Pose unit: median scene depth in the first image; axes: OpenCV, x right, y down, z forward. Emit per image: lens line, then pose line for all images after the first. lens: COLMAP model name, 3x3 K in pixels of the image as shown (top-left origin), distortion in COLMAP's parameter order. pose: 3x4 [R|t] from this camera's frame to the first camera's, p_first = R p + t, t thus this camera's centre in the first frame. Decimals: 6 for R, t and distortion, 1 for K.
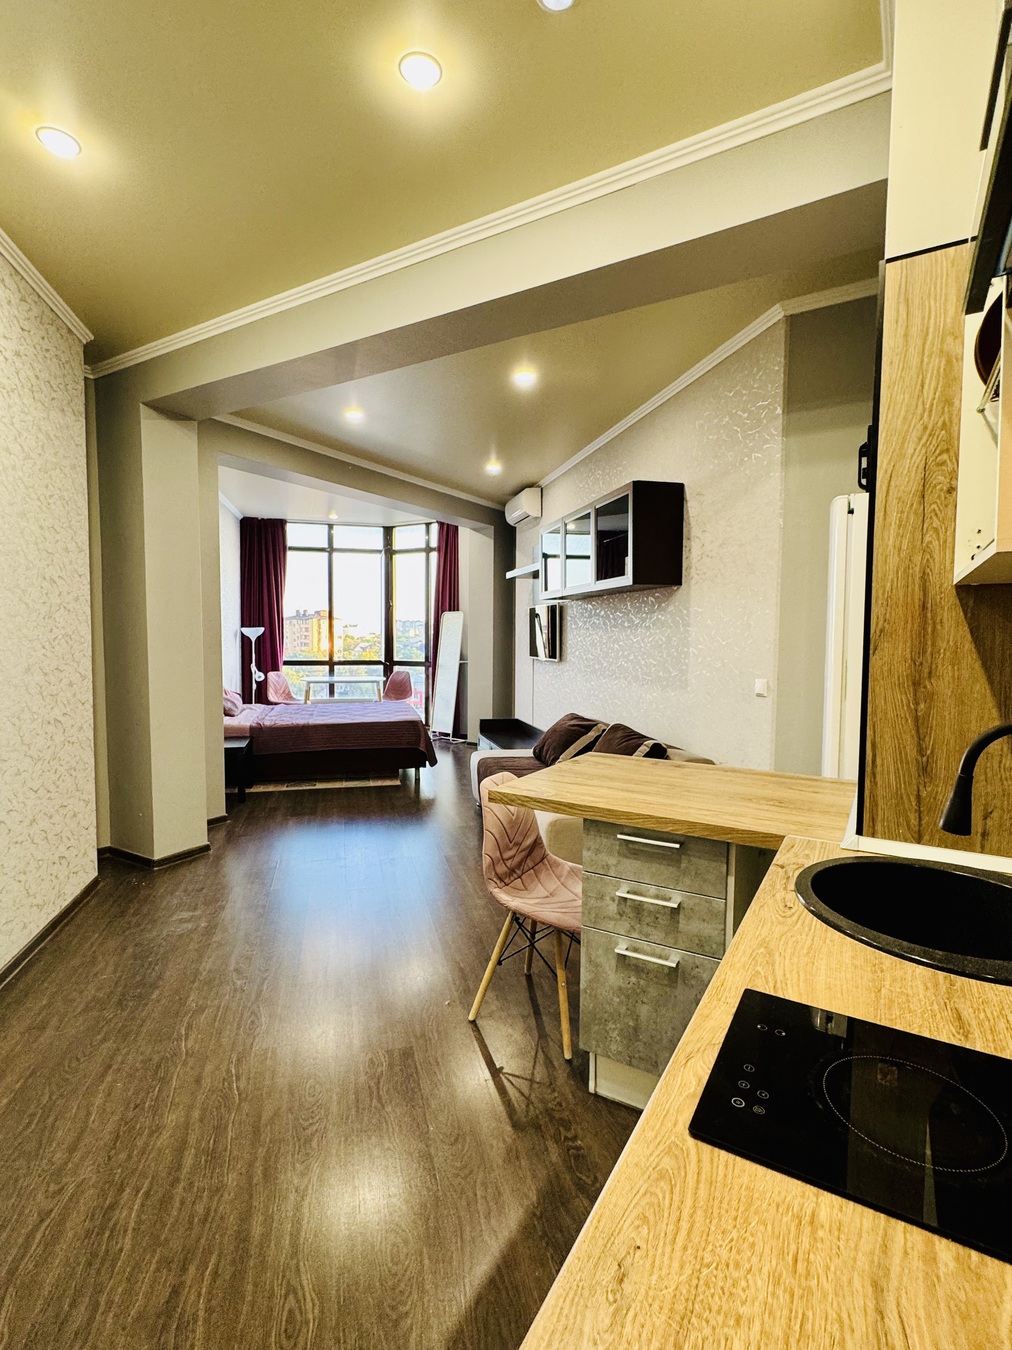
lens RADIAL K [[645.1, 0, 507.9], [0, 645.1, 674.7], [0, 0, 1]] dist [0.004361, 0.000820]
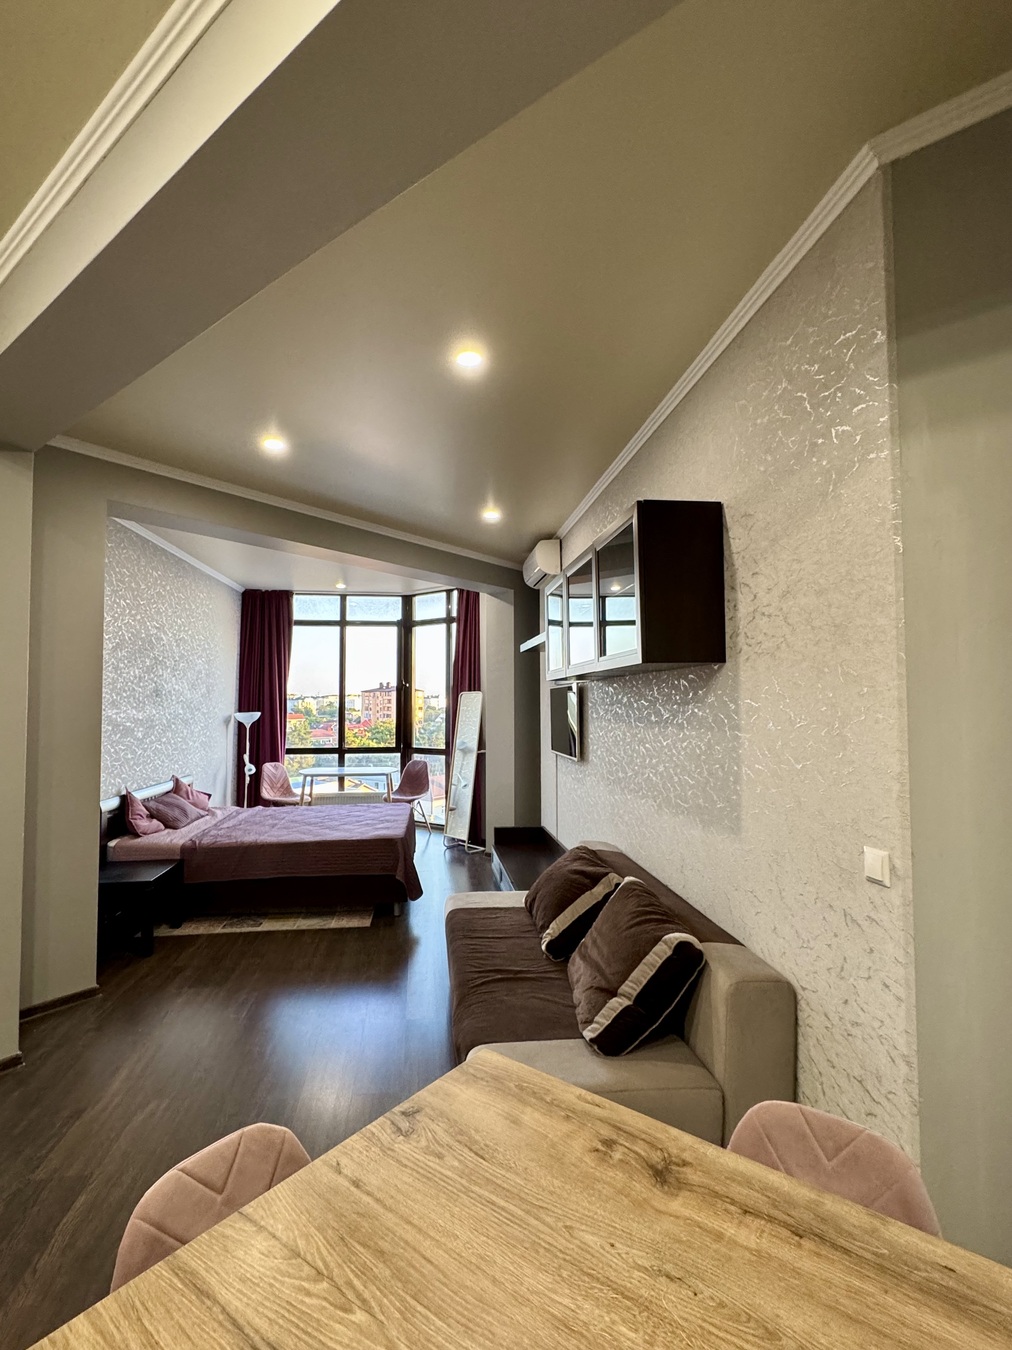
lens RADIAL K [[645.1, 0, 503.9], [0, 645.1, 675.8], [0, 0, 1]] dist [0.004361, 0.000820]
pose [[0.991239, -0.016863, -0.130997, 0.075397], [0.002988, 0.994425, -0.105401, -0.033119], [0.132044, 0.104086, 0.985764, 0.195961]]
